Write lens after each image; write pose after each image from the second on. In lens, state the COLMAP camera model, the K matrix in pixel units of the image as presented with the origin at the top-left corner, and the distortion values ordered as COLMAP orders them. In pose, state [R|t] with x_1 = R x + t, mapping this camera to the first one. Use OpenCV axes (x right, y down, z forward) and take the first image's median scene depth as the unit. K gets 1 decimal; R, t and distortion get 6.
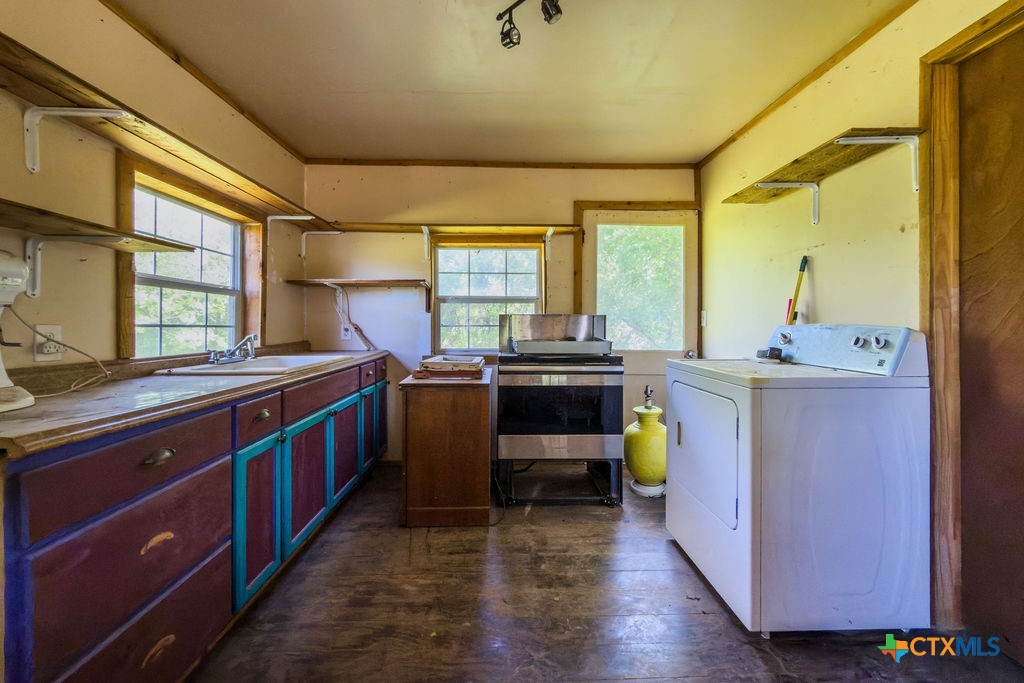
lens RADIAL K [[416.2, 0, 513.0], [0, 416.2, 322.5], [0, 0, 1]] dist [-0.000229, -0.000190]
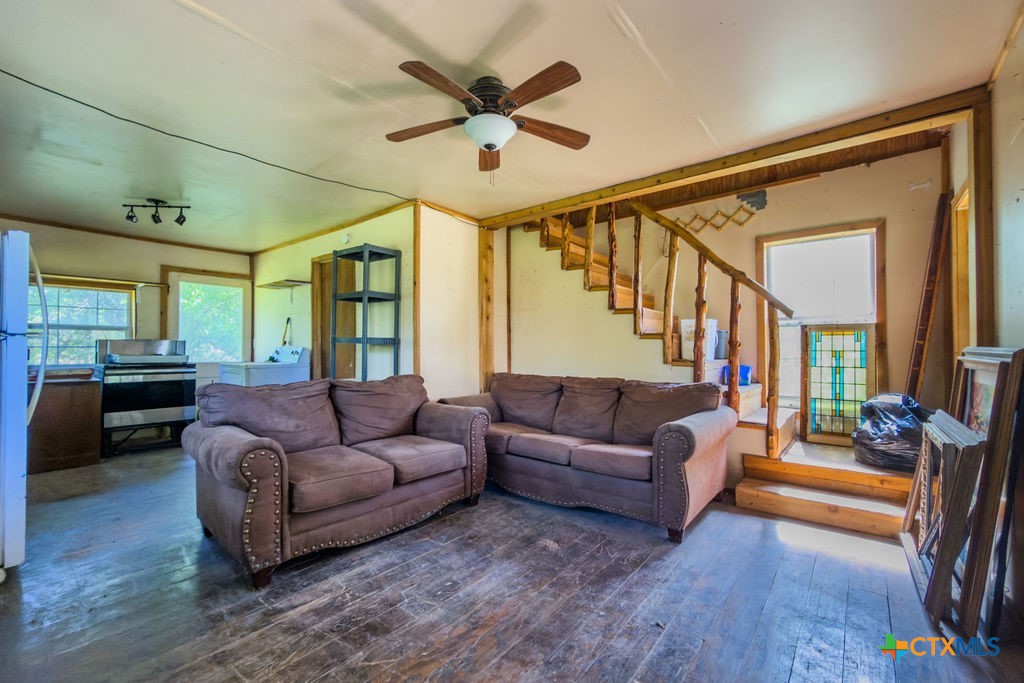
lens RADIAL K [[433.3, 0, 512.0], [0, 433.3, 341.5], [0, 0, 1]] dist [-0.000360, 0.000051]
pose [[0.657404, 0.010962, 0.753459, -0.199638], [-0.003600, 0.999928, -0.011407, 0.000468], [-0.753530, 0.004787, 0.657396, -1.003216]]
